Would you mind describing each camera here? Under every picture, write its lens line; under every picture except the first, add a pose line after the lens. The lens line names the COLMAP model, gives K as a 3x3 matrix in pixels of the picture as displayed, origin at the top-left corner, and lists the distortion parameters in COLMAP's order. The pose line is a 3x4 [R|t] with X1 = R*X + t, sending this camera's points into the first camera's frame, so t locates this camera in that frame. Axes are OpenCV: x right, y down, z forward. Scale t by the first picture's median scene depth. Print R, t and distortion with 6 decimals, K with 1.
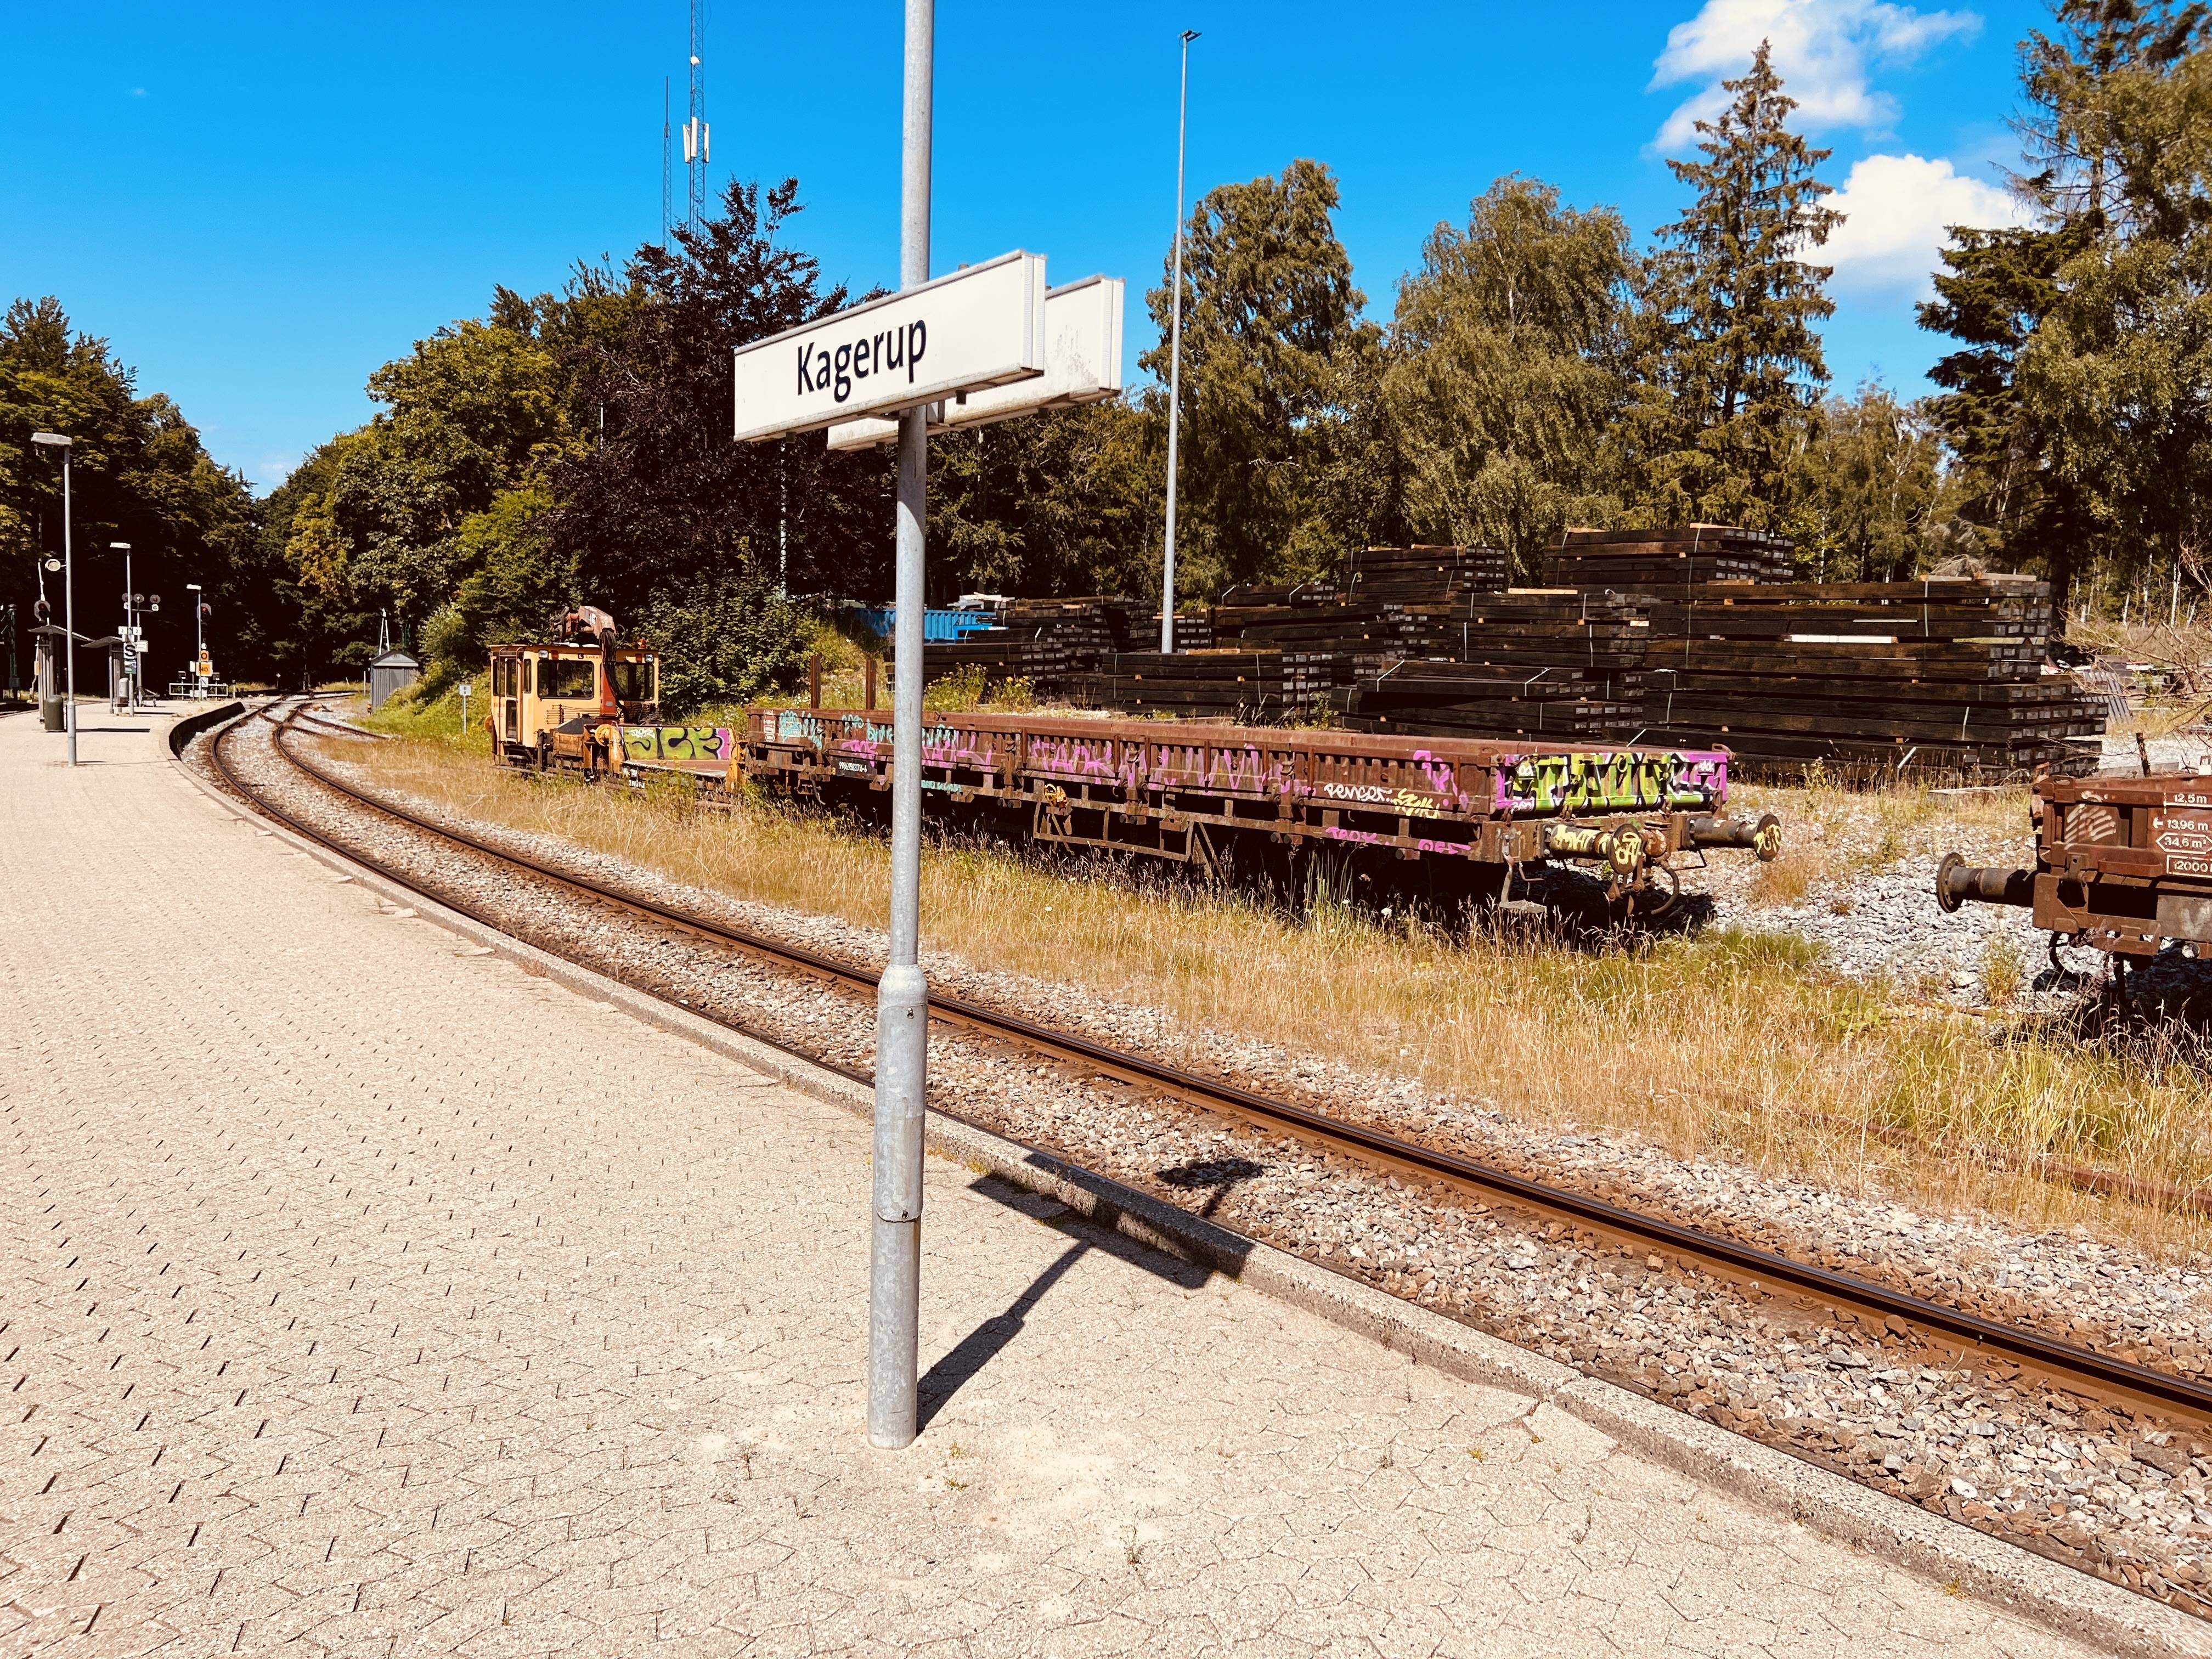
lens RADIAL K [[1655.5, 0, 1111.0], [0, 1655.5, 791.8], [0, 0, 1]] dist [0.074328, -0.085644]
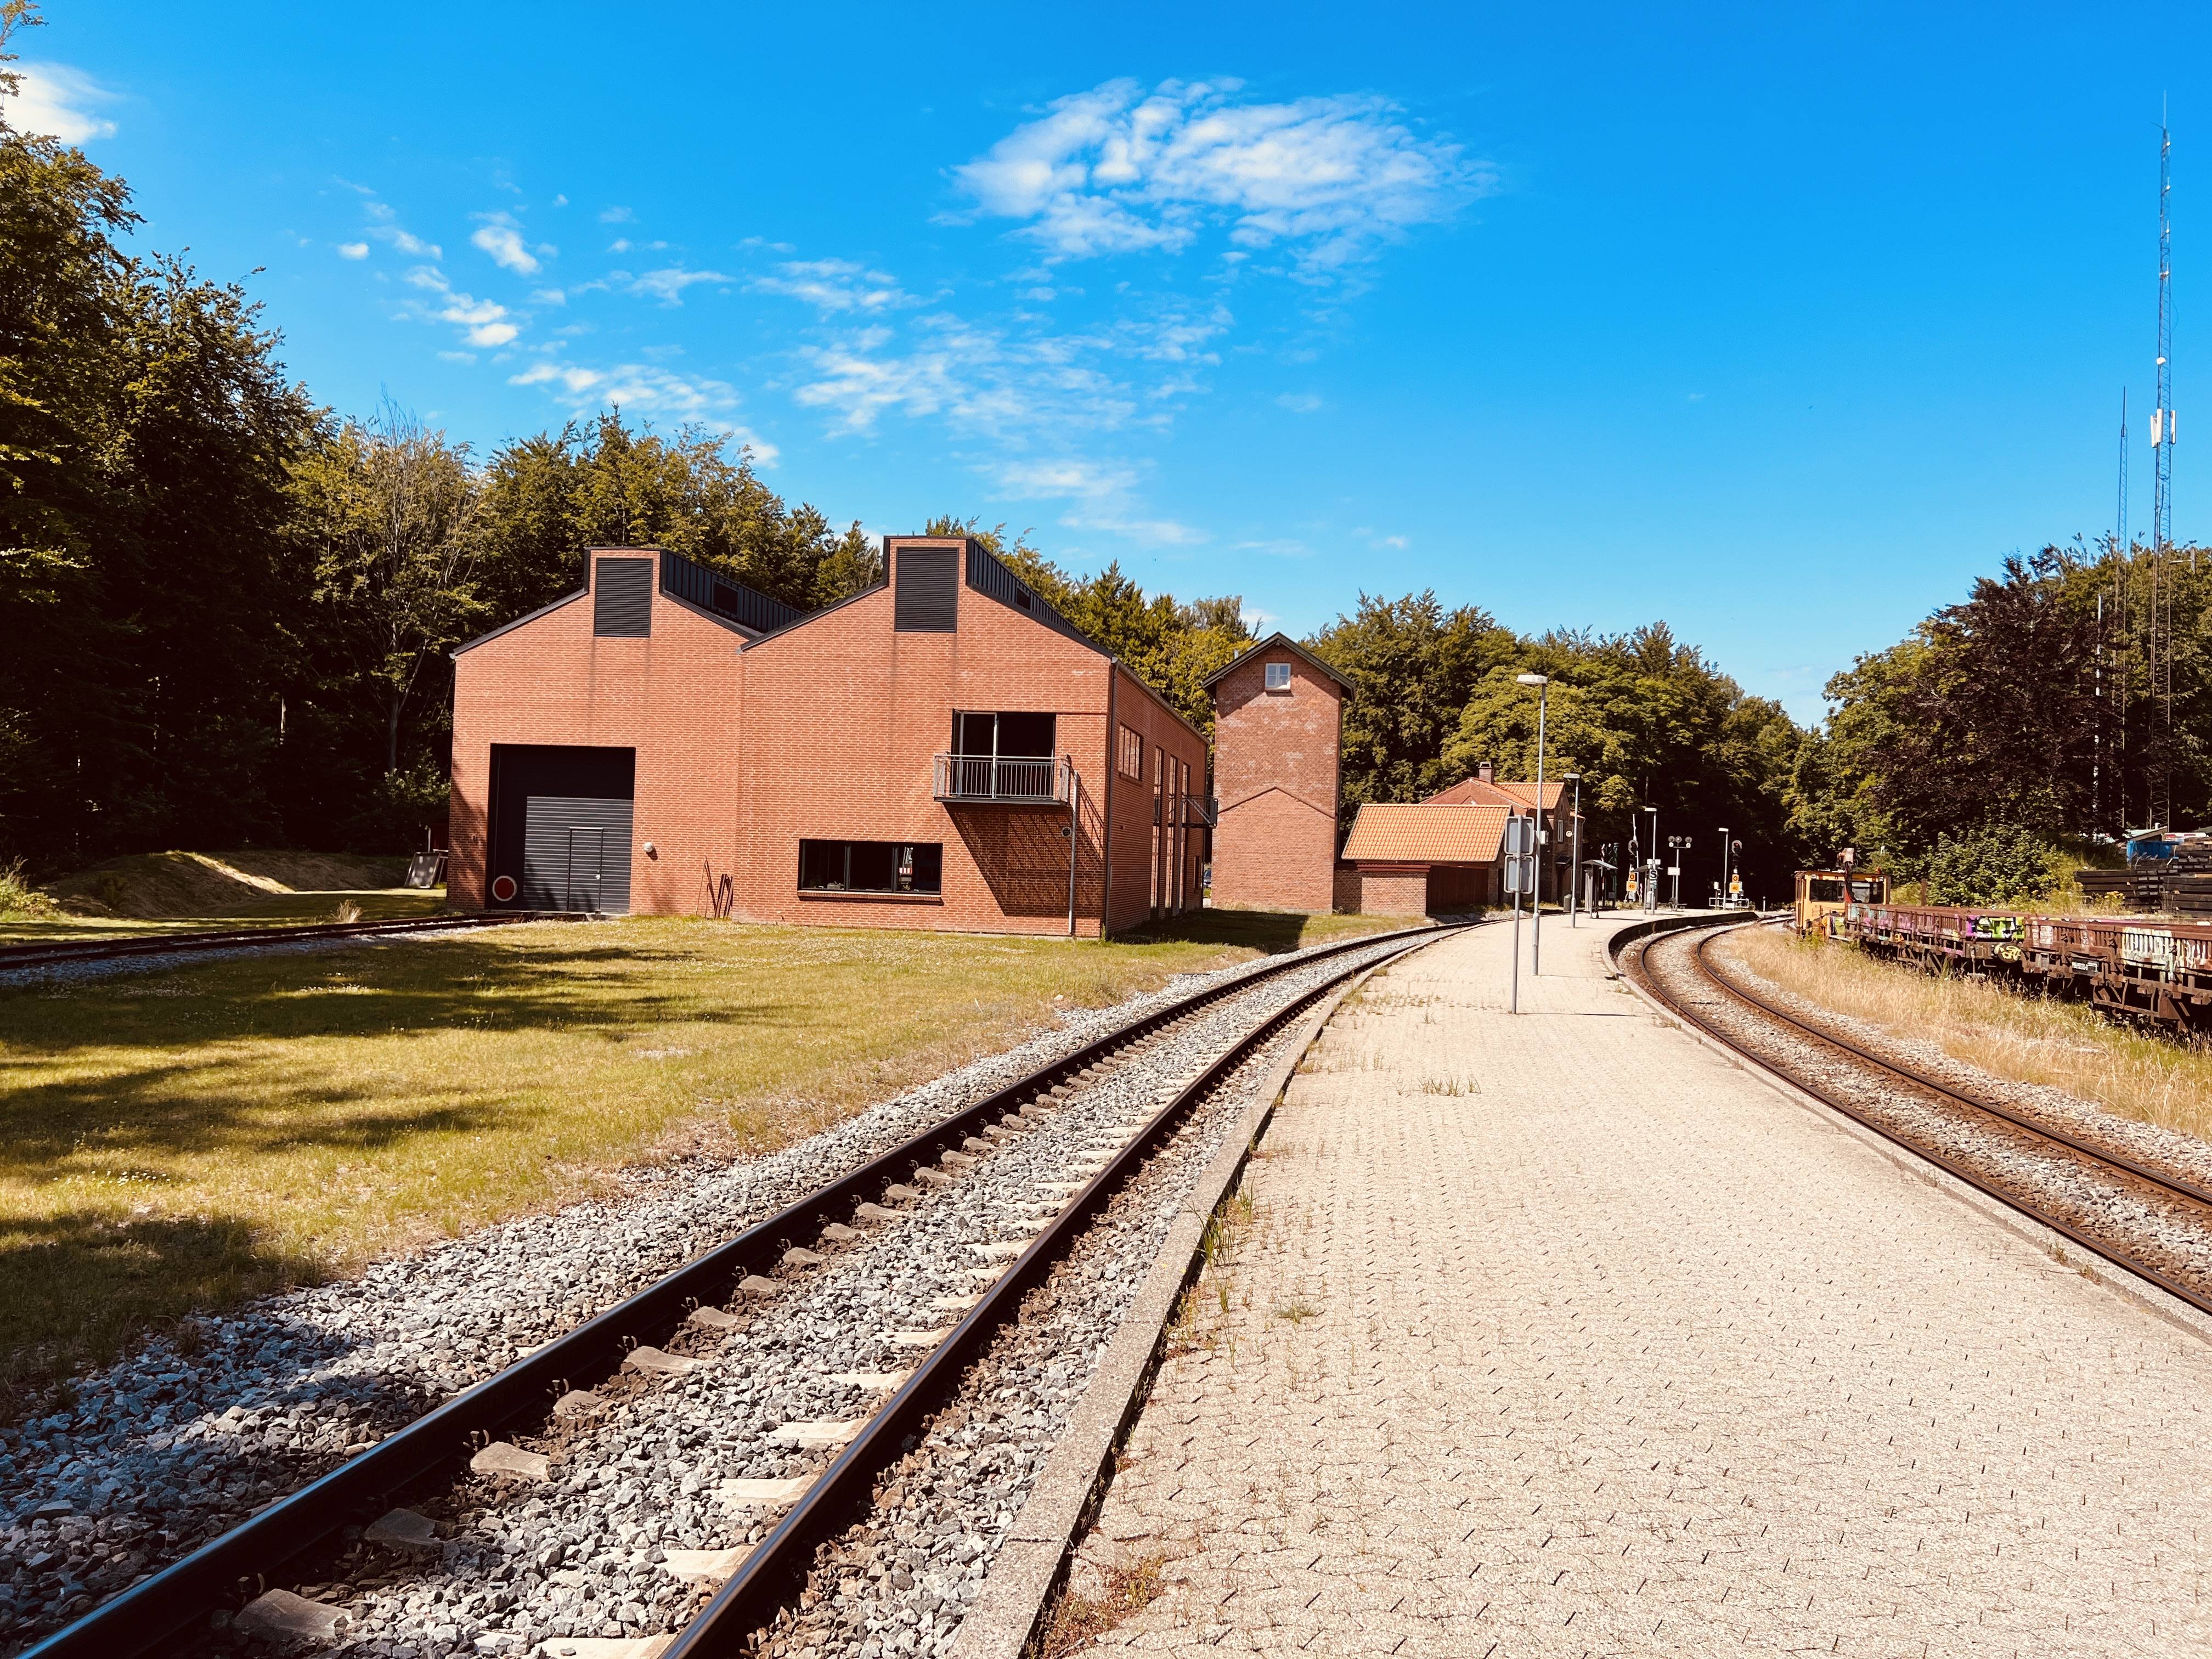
lens RADIAL K [[1671.3, 0, 1106.0], [0, 1671.3, 829.5], [0, 0, 1]] dist [0.043850, -0.006016]
pose [[0.617240, -0.018270, -0.786563, 3.168218], [-0.069133, 0.994604, -0.077353, 0.302150], [0.783732, 0.102123, 0.612646, -3.551750]]
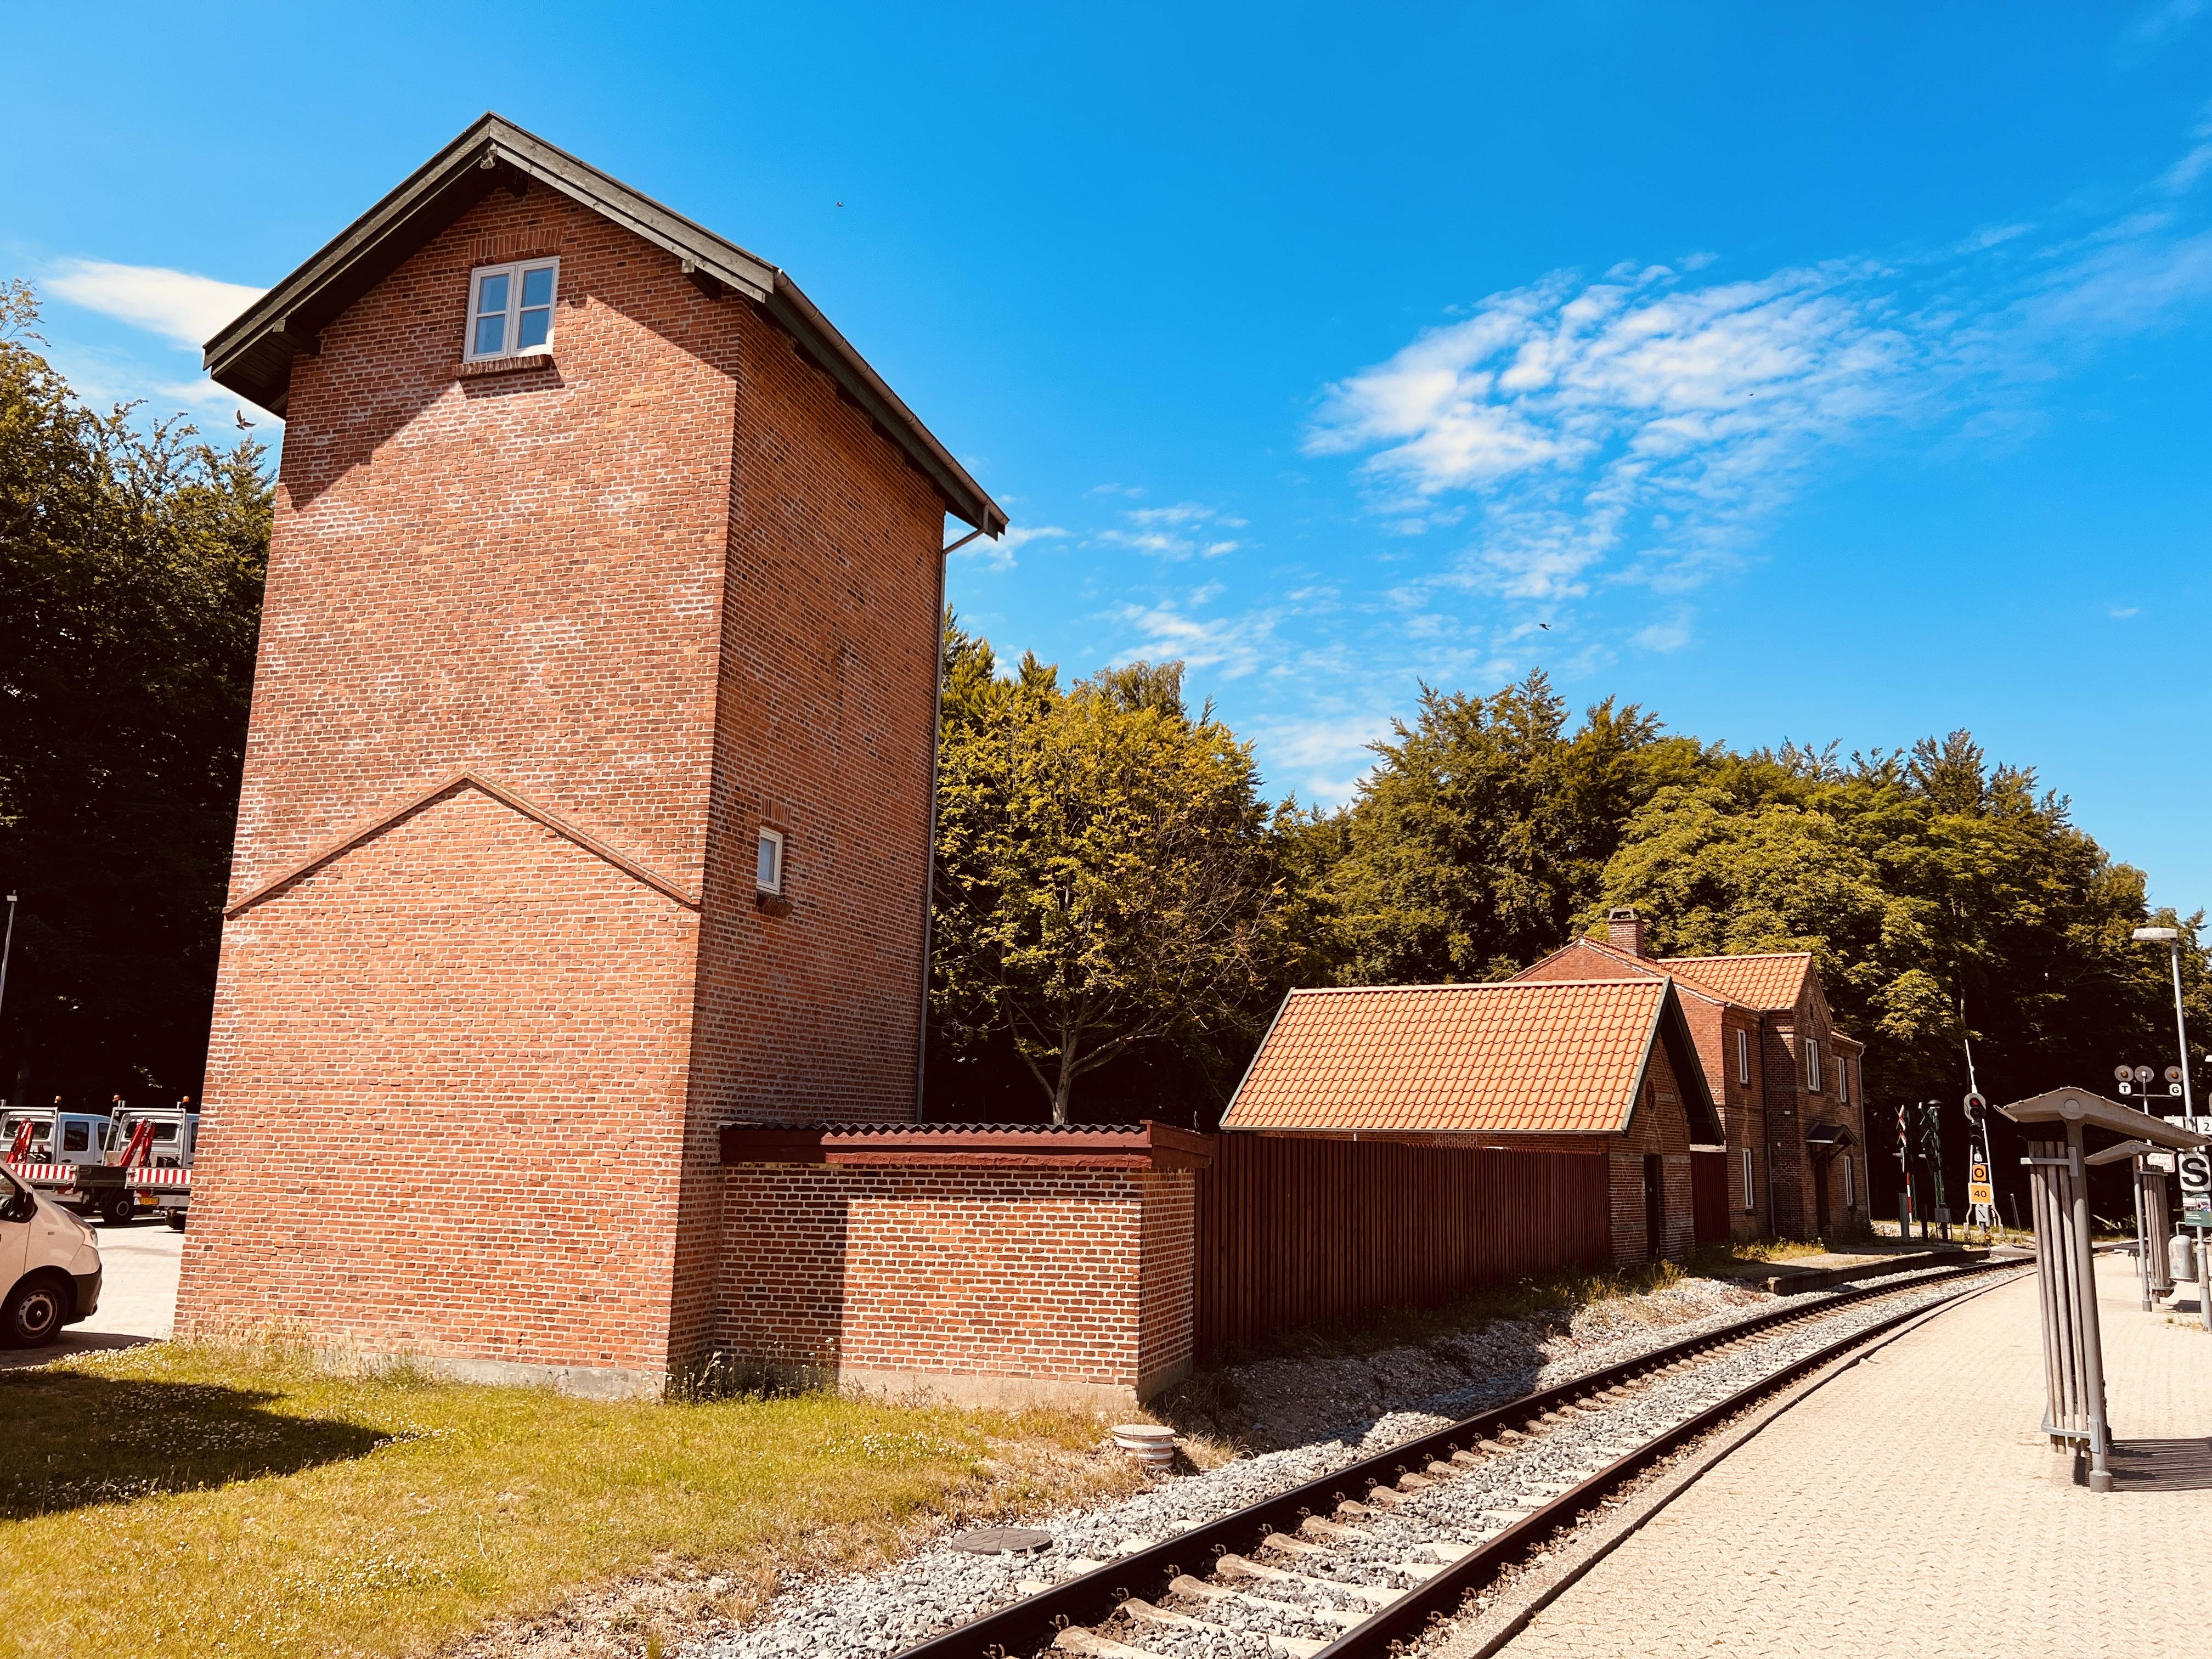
lens RADIAL K [[1671.3, 0, 1106.0], [0, 1671.3, 829.5], [0, 0, 1]] dist [0.043850, -0.006016]
pose [[0.516595, -0.166025, -0.839979, -2.820974], [-0.071167, 0.969301, -0.235355, -0.387924], [0.853267, 0.181362, 0.488920, 4.351874]]
